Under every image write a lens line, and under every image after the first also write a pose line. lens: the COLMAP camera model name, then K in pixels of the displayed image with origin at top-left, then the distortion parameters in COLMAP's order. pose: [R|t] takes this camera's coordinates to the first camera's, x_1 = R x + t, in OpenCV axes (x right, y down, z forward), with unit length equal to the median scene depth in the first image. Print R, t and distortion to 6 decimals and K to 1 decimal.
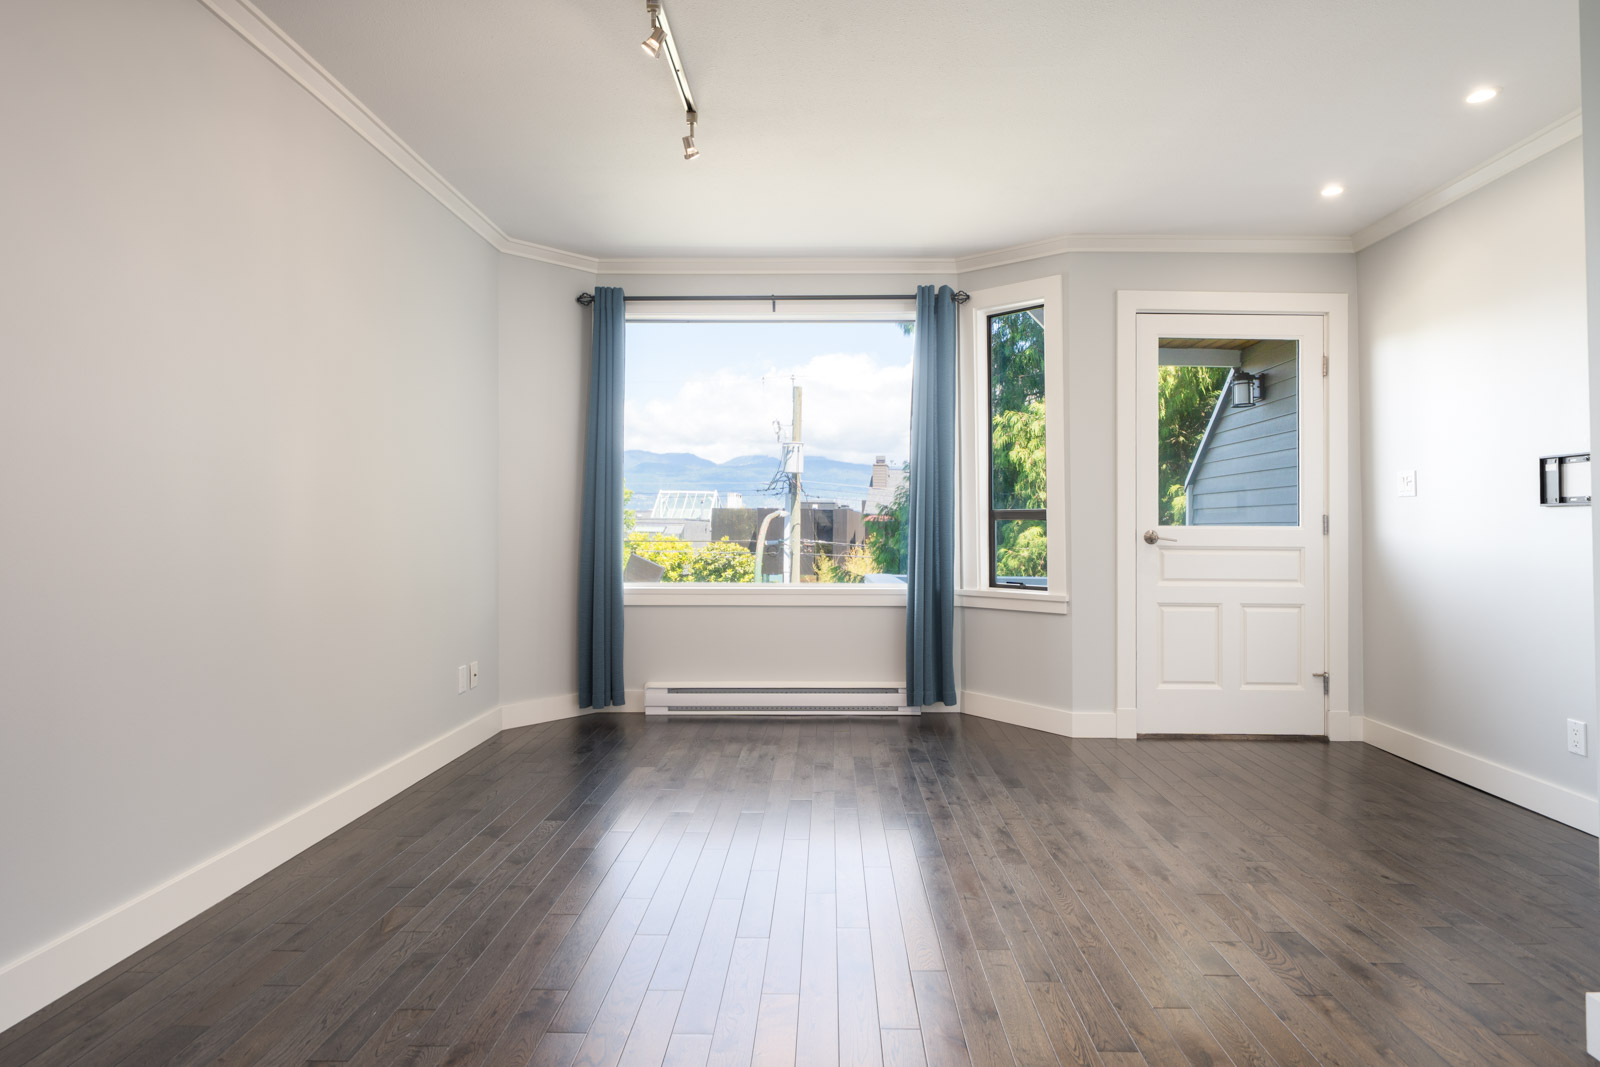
lens RADIAL K [[849.3, 0, 829.3], [0, 849.3, 517.0], [0, 0, 1]] dist [0.001183, 0.000263]
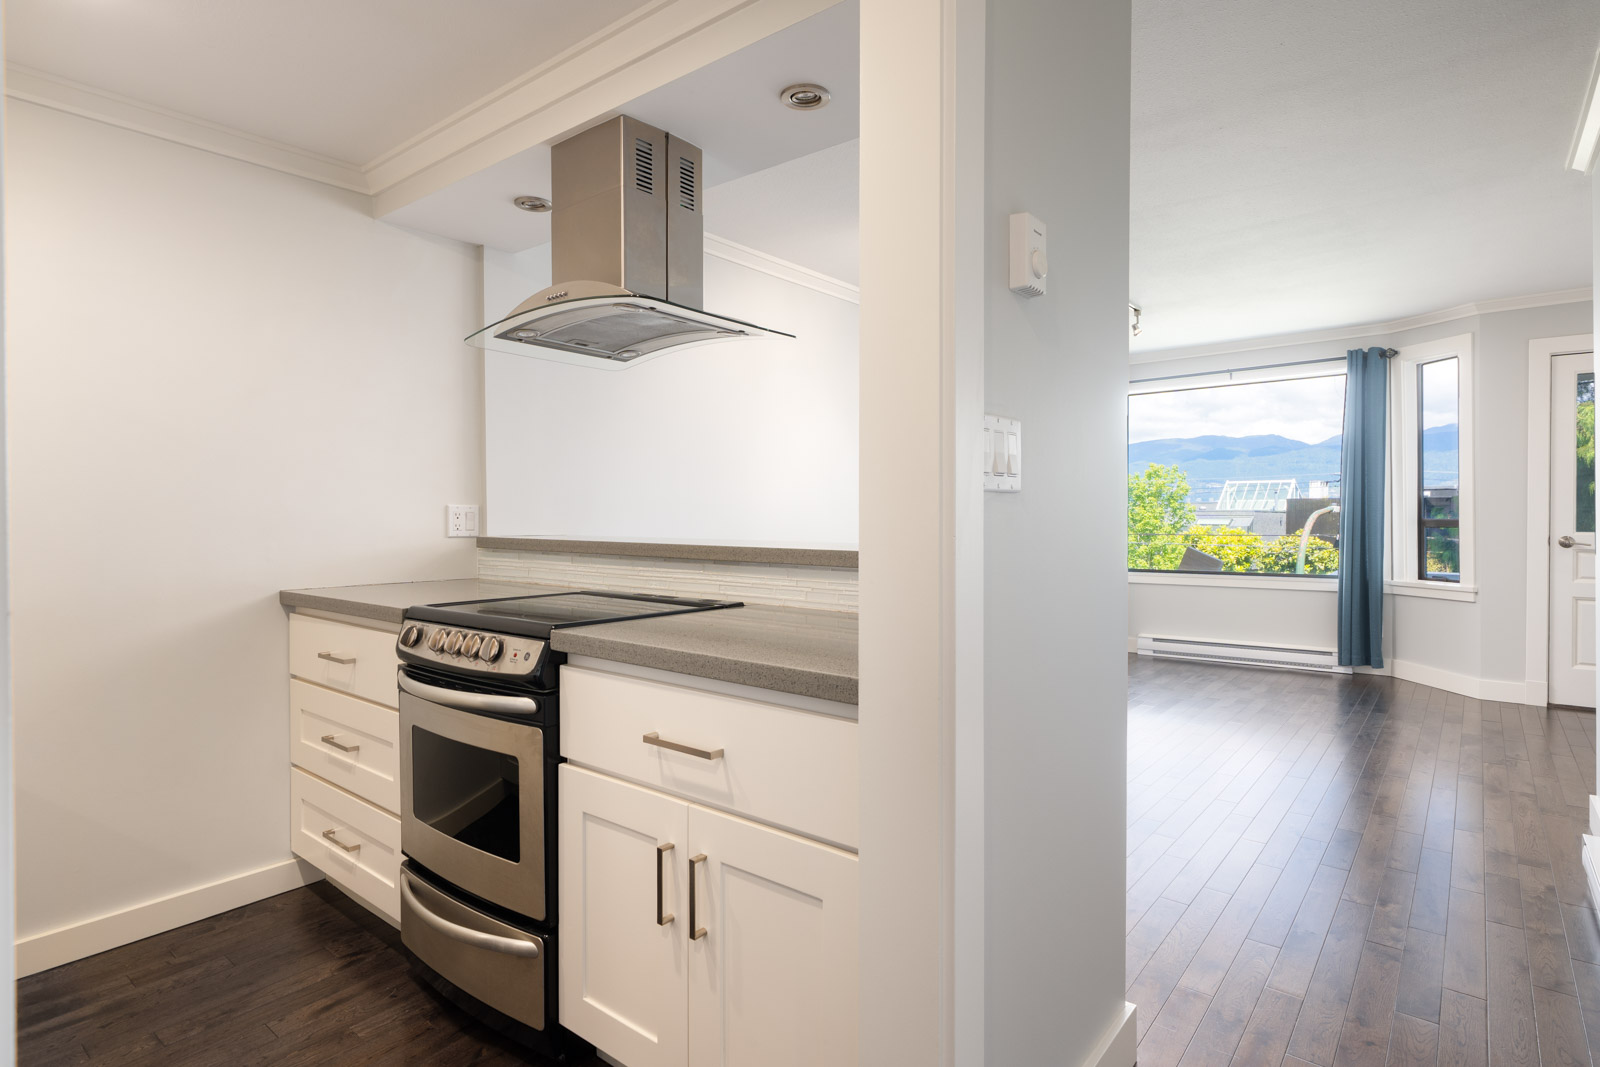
lens RADIAL K [[842.8, 0, 800.0], [0, 842.8, 533.5], [0, 0, 1]] dist [0.001939, 0.000543]
pose [[0.780110, 0.003865, -0.625631, 0.260427], [0.014689, 0.999592, 0.024491, -0.031043], [0.625470, -0.028296, 0.779735, -0.564257]]
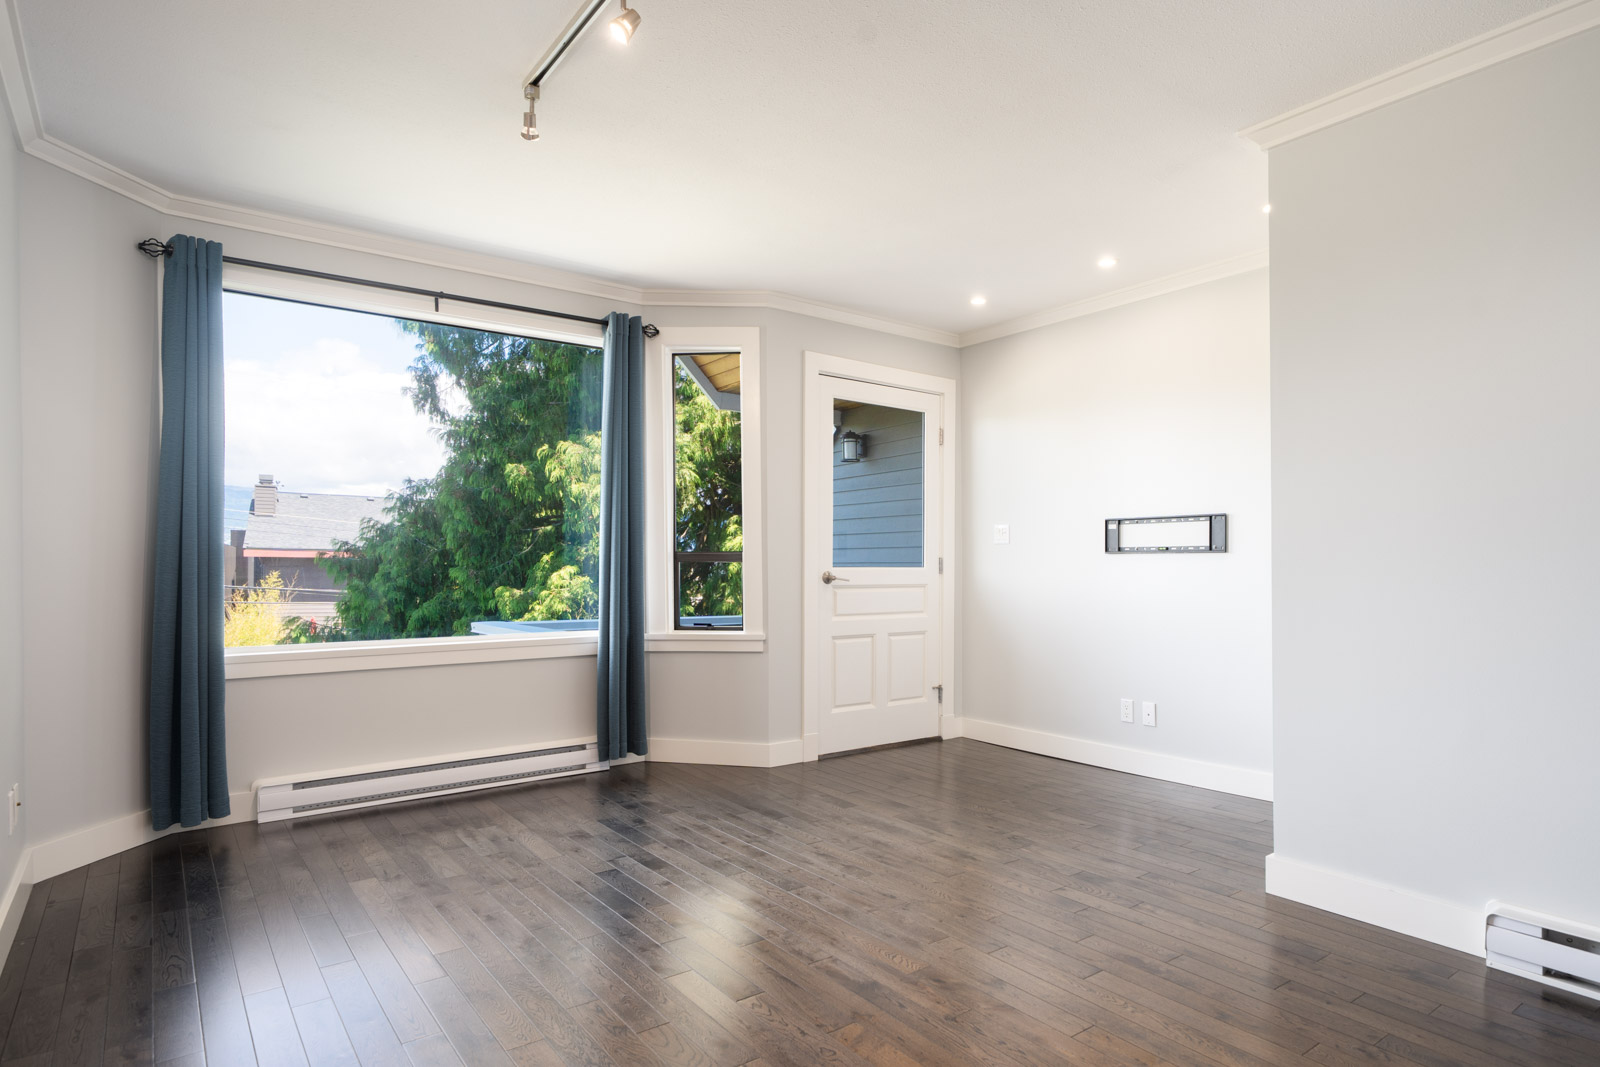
lens RADIAL K [[890.1, 0, 861.1], [0, 890.1, 566.7], [0, 0, 1]] dist [0.000111, -0.000122]
pose [[0.779834, -0.005671, 0.625960, -0.294023], [-0.004327, 0.999886, 0.014450, -0.006934], [-0.625971, -0.013977, 0.779721, 0.060269]]
